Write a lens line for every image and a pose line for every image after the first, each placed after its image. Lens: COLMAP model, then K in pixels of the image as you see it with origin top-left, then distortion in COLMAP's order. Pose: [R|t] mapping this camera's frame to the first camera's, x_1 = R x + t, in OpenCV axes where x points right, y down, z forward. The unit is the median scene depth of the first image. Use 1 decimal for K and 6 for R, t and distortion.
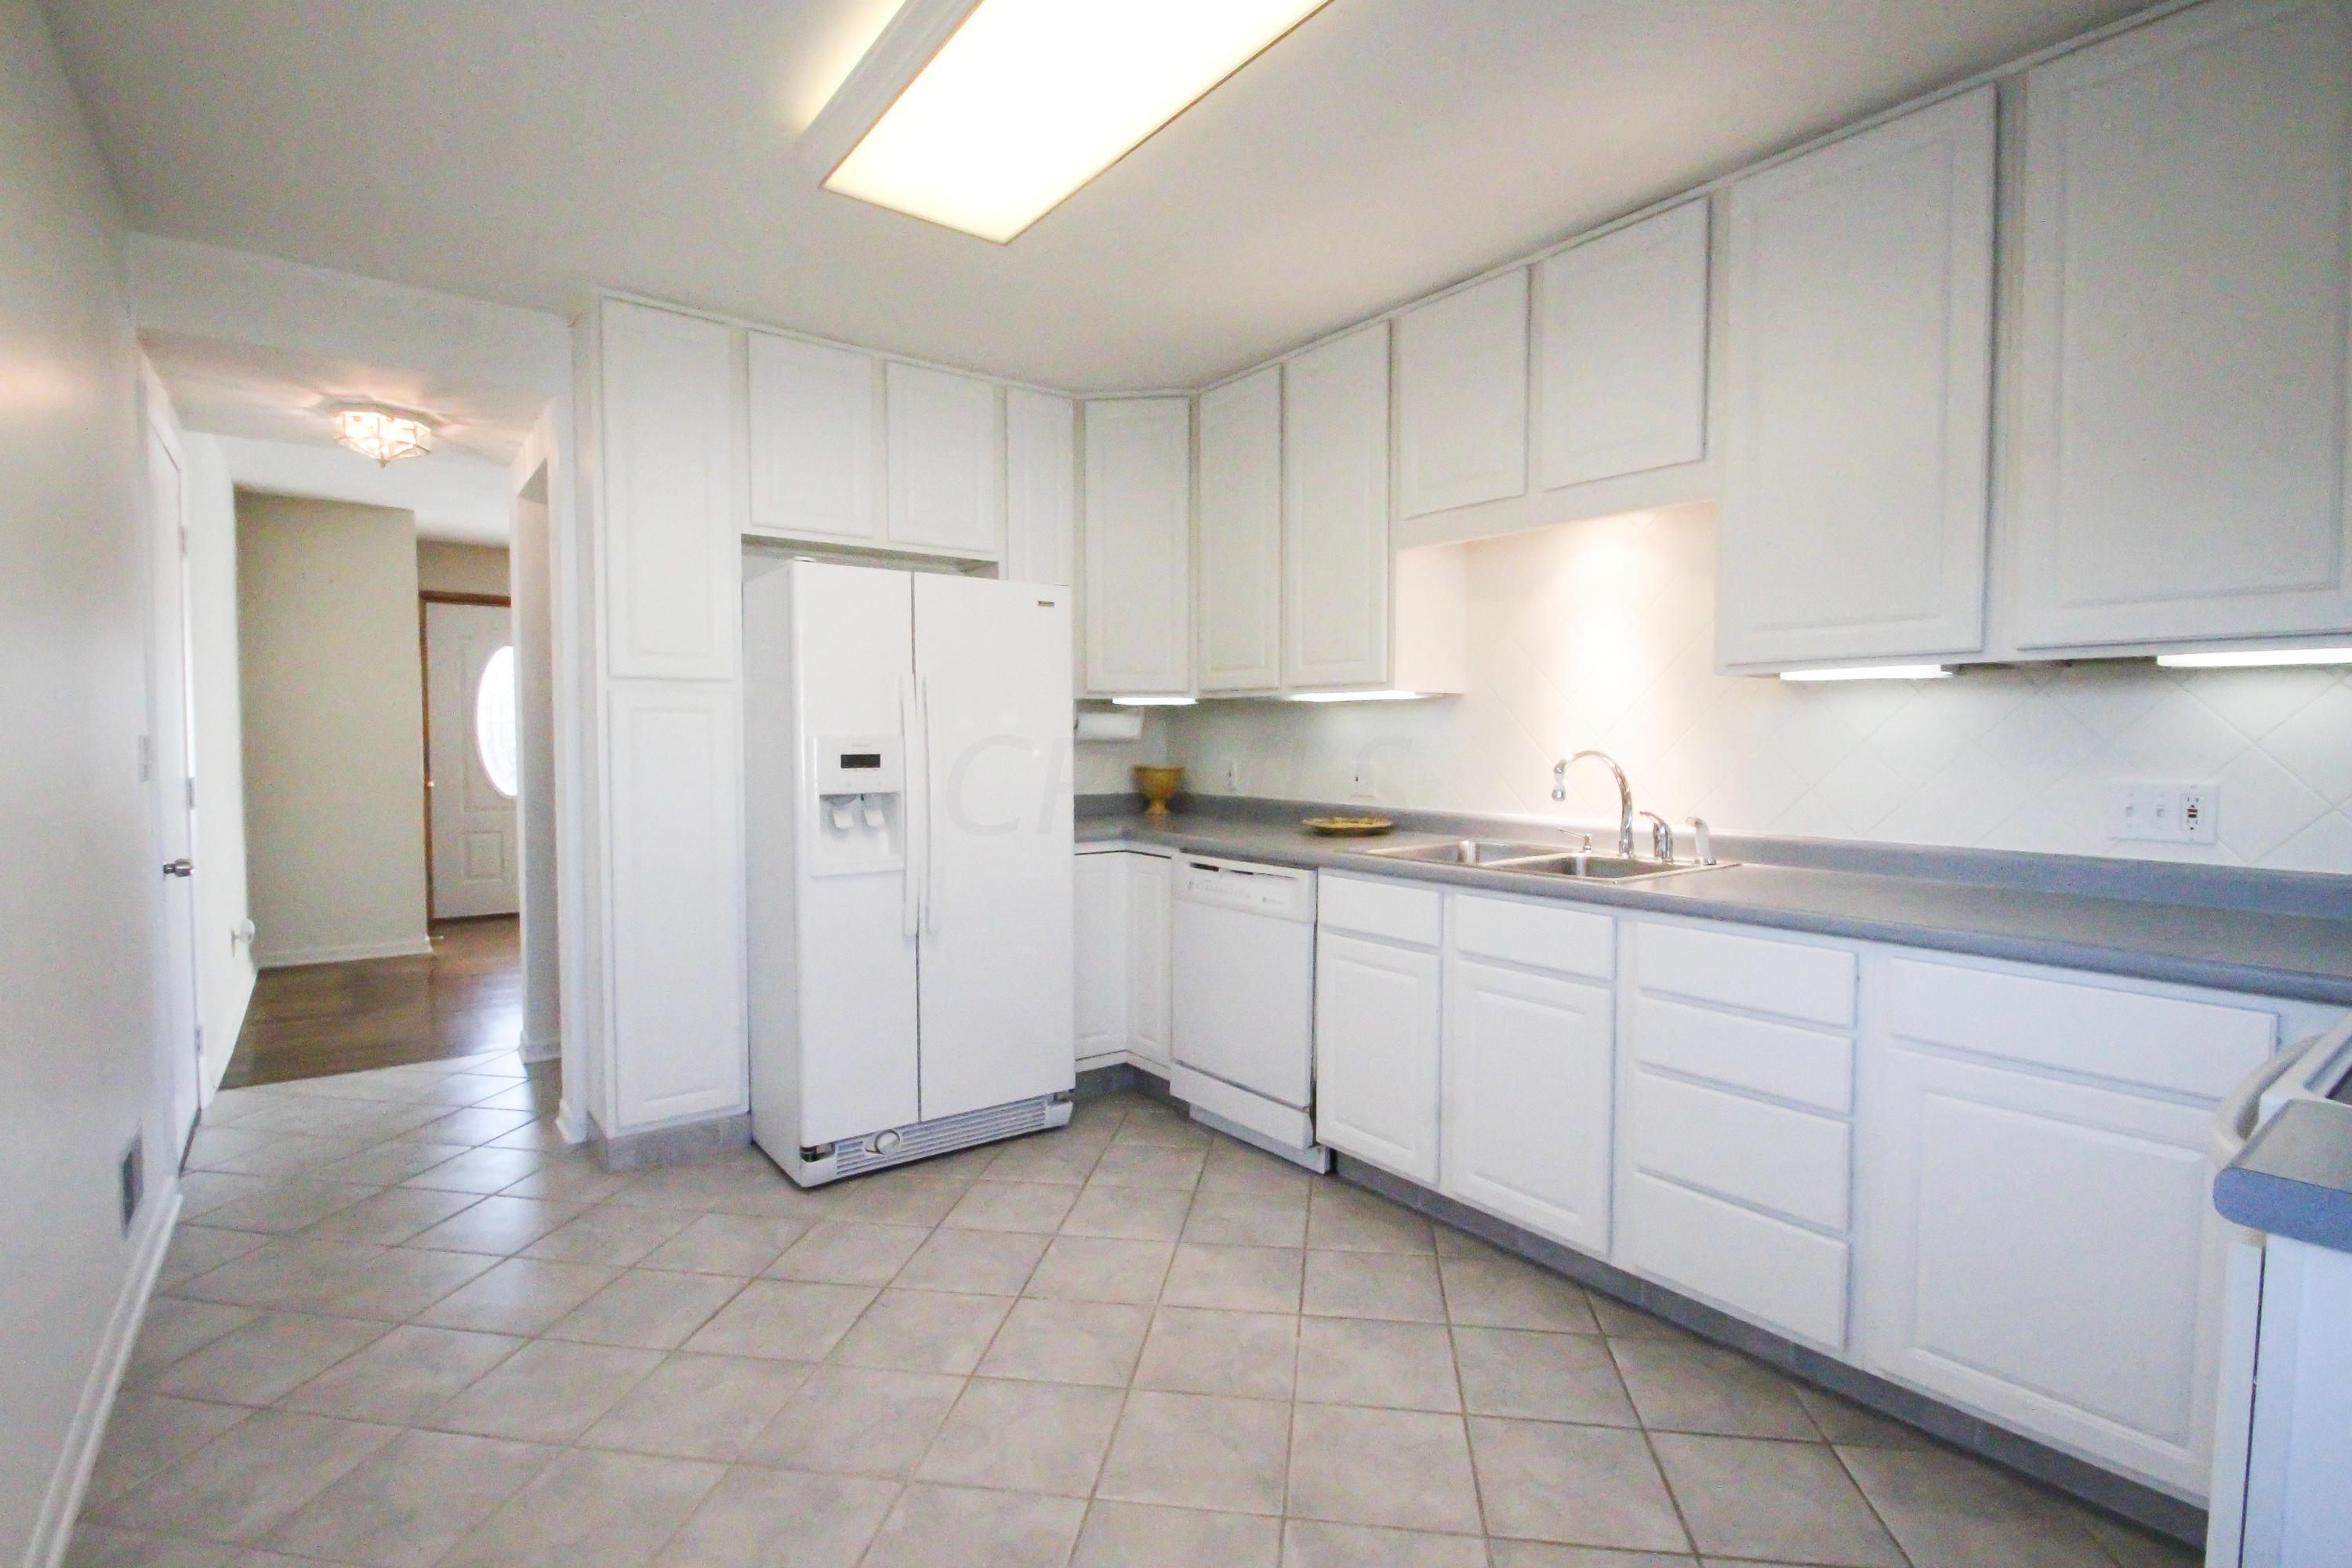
lens RADIAL K [[1097.1, 0, 1159.4], [0, 1097.1, 738.0], [0, 0, 1]] dist [0.001602, -0.000494]
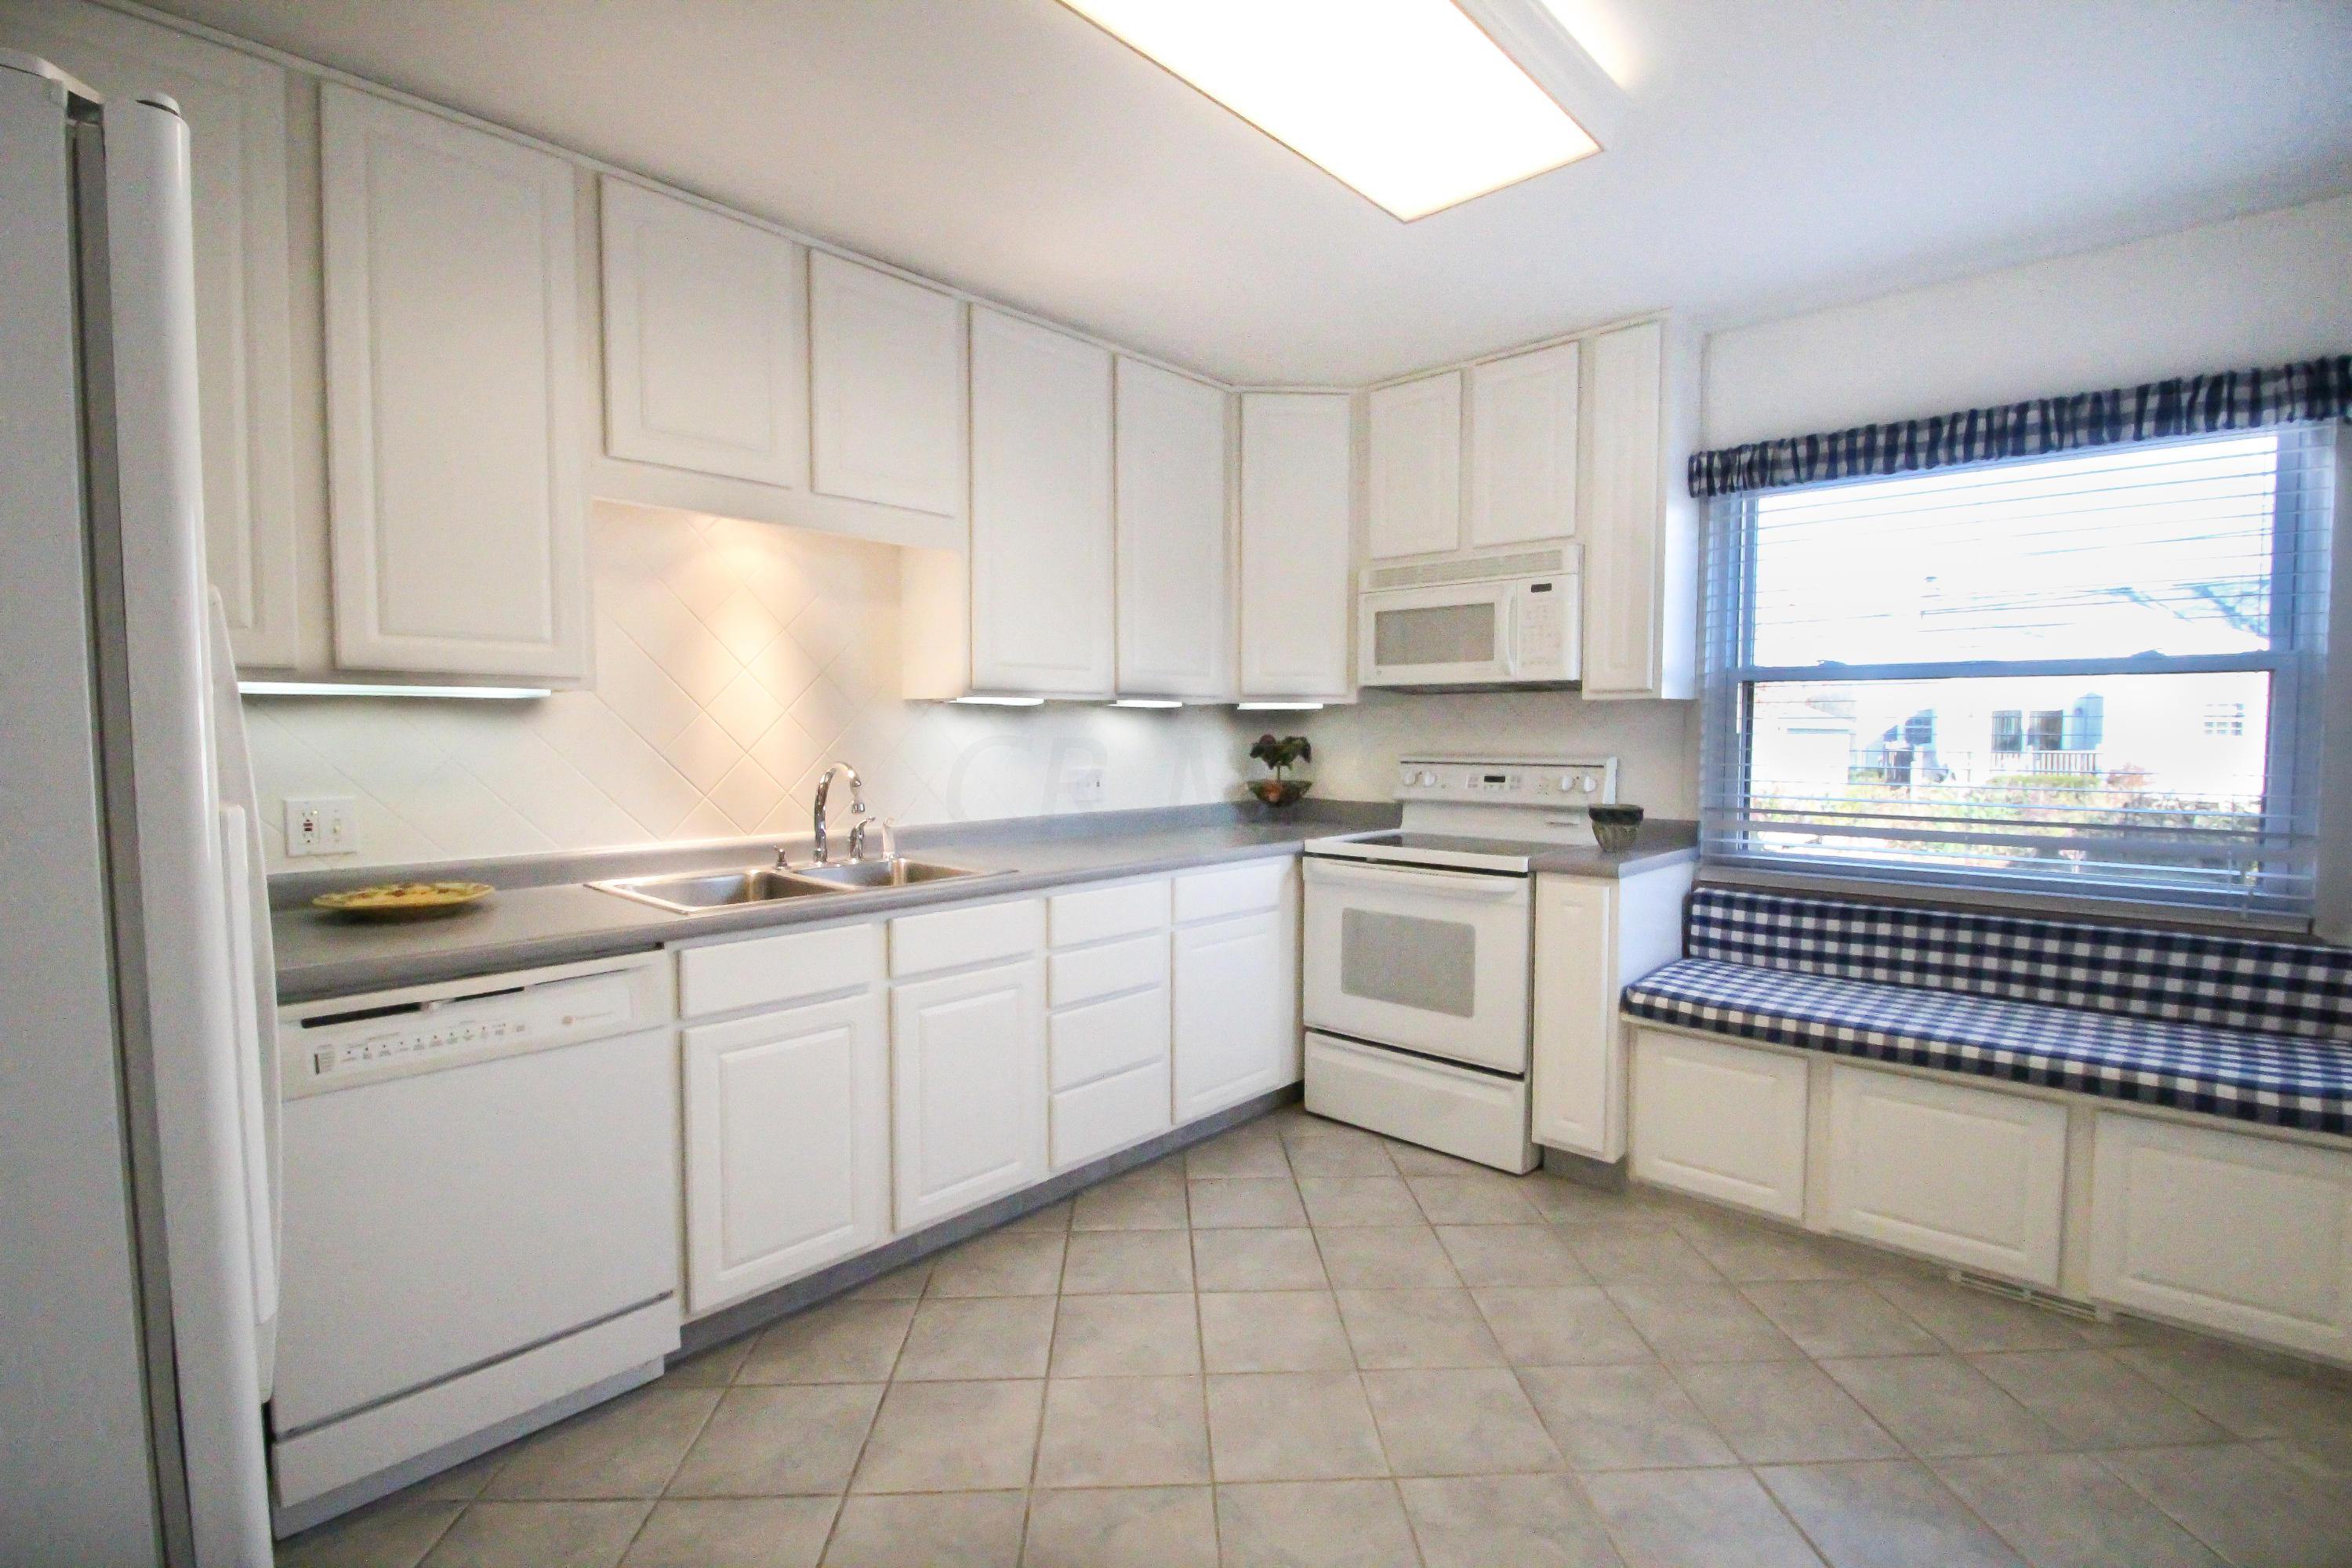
lens RADIAL K [[1077.0, 0, 1189.9], [0, 1077.0, 780.2], [0, 0, 1]] dist [0.001904, -0.009336]
pose [[-0.184320, -0.033459, 0.982297, -0.694143], [0.016343, 0.999178, 0.037100, -0.006924], [-0.982730, 0.022892, -0.183622, 0.936109]]
